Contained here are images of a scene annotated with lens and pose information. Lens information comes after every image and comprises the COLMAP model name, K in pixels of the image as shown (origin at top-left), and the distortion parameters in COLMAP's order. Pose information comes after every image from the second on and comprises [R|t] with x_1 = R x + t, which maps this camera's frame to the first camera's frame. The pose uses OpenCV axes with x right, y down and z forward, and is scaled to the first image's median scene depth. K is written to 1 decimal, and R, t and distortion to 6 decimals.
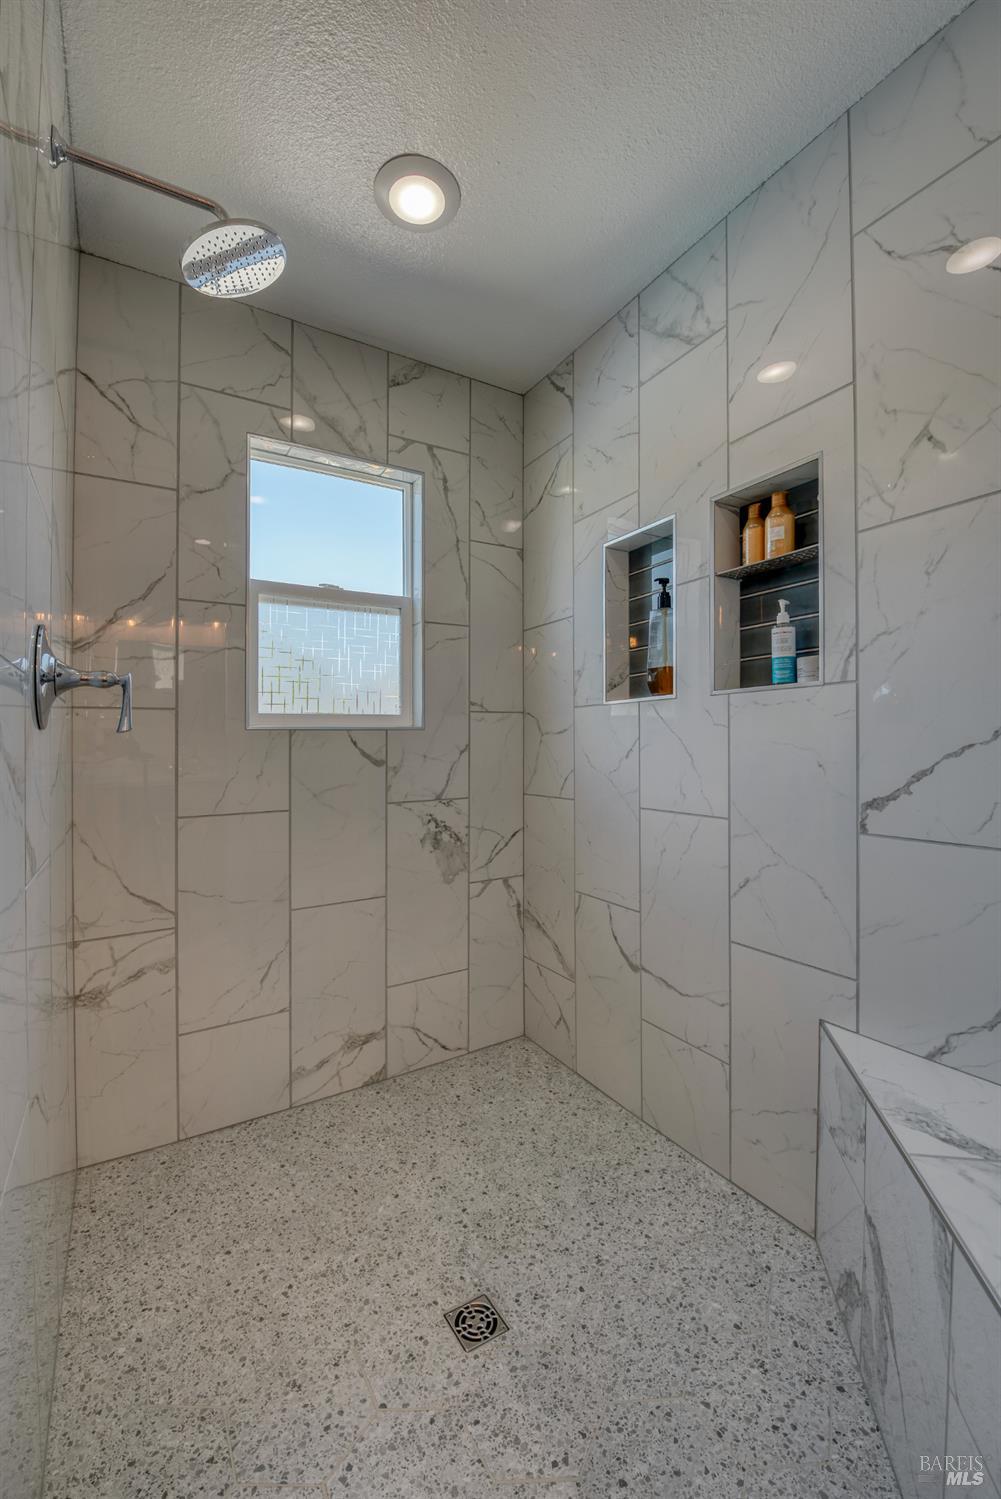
lens RADIAL K [[599.6, 0, 503.5], [0, 599.6, 750.9], [0, 0, 1]] dist [-0.016503, -0.001447]
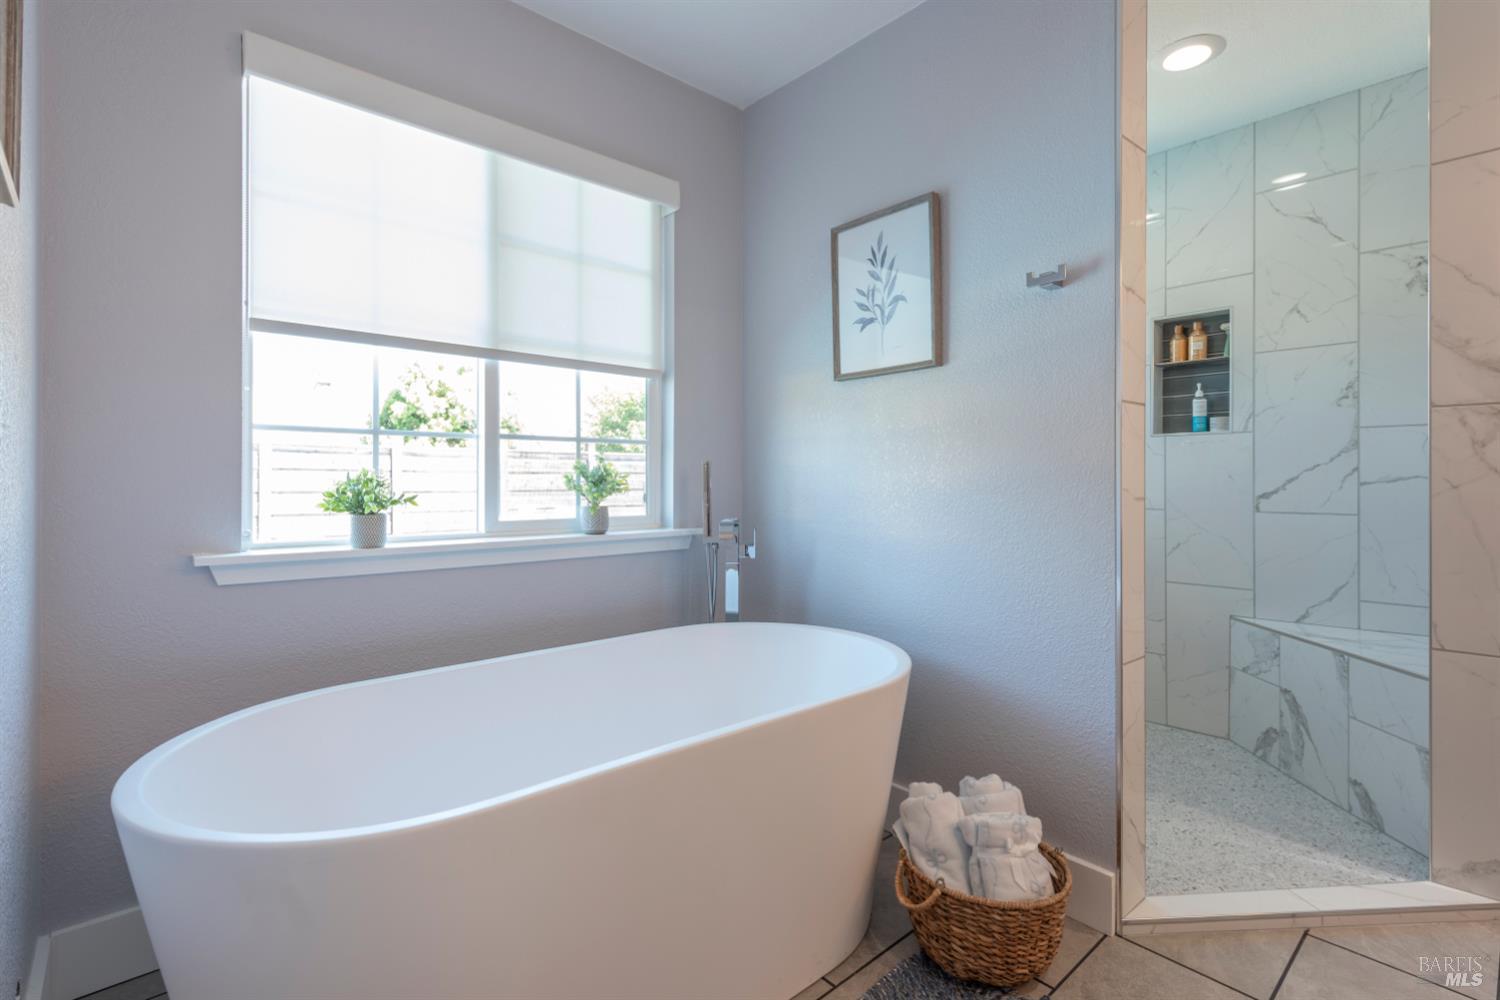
lens RADIAL K [[702.6, 0, 743.1], [0, 702.6, 485.3], [0, 0, 1]] dist [0.004497, -0.000493]
pose [[0.984307, 0.001628, 0.176458, -1.238364], [-0.001278, 0.999997, -0.002098, 0.053455], [-0.176460, 0.001840, 0.984306, -0.812310]]
